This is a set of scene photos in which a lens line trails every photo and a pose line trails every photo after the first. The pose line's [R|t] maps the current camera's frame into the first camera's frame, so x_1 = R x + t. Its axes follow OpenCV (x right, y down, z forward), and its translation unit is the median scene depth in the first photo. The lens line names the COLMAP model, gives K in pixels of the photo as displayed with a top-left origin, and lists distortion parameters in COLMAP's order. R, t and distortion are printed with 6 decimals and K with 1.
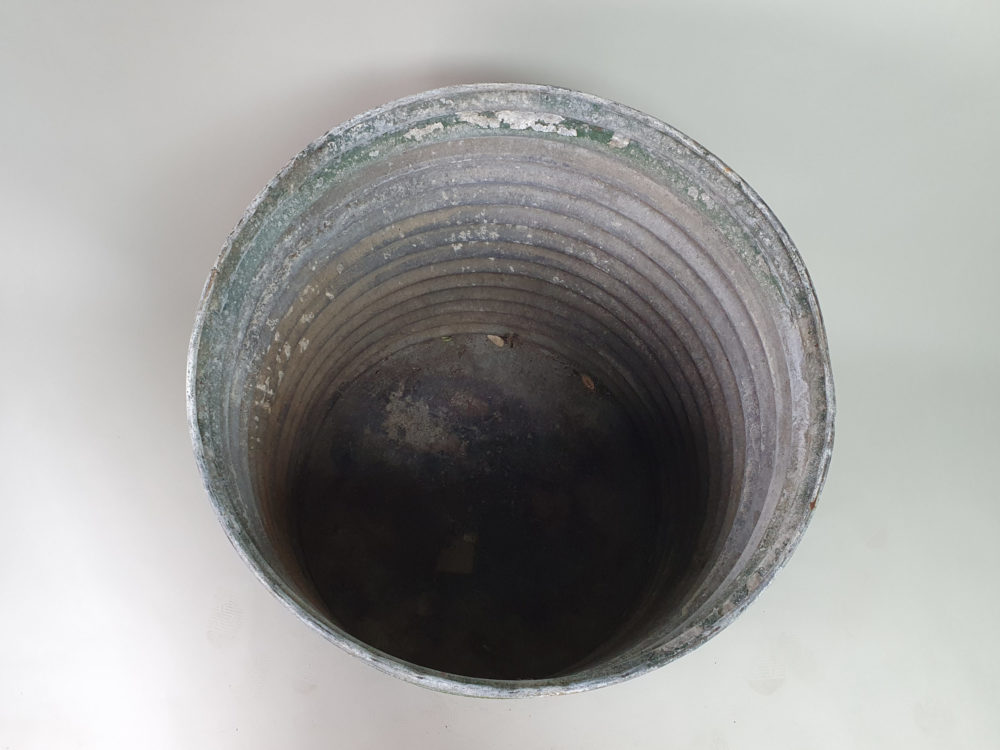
lens RADIAL K [[806.0, 0, 402.4], [0, 806.0, 426.5], [0, 0, 1]] dist [0.002806, -0.002905]
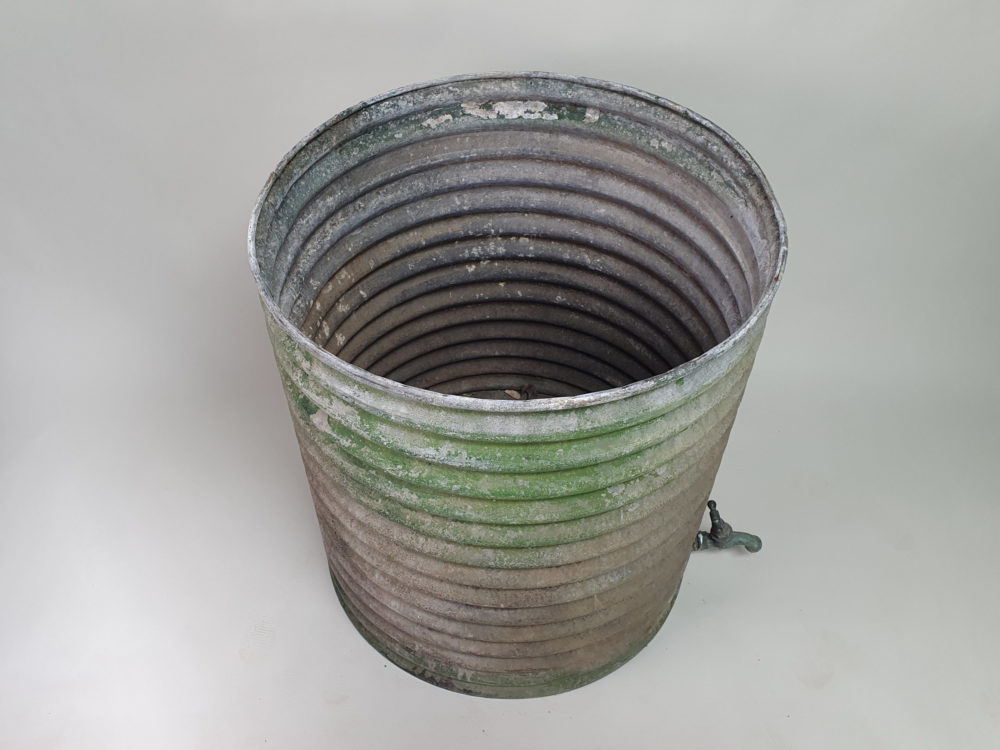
lens RADIAL K [[806.0, 0, 402.4], [0, 806.0, 426.5], [0, 0, 1]] dist [0.002806, -0.002905]
pose [[0.999115, -0.029003, -0.030472, -0.003616], [0.016825, 0.939394, -0.342427, 0.524018], [0.038556, 0.341611, 0.939050, -0.035350]]
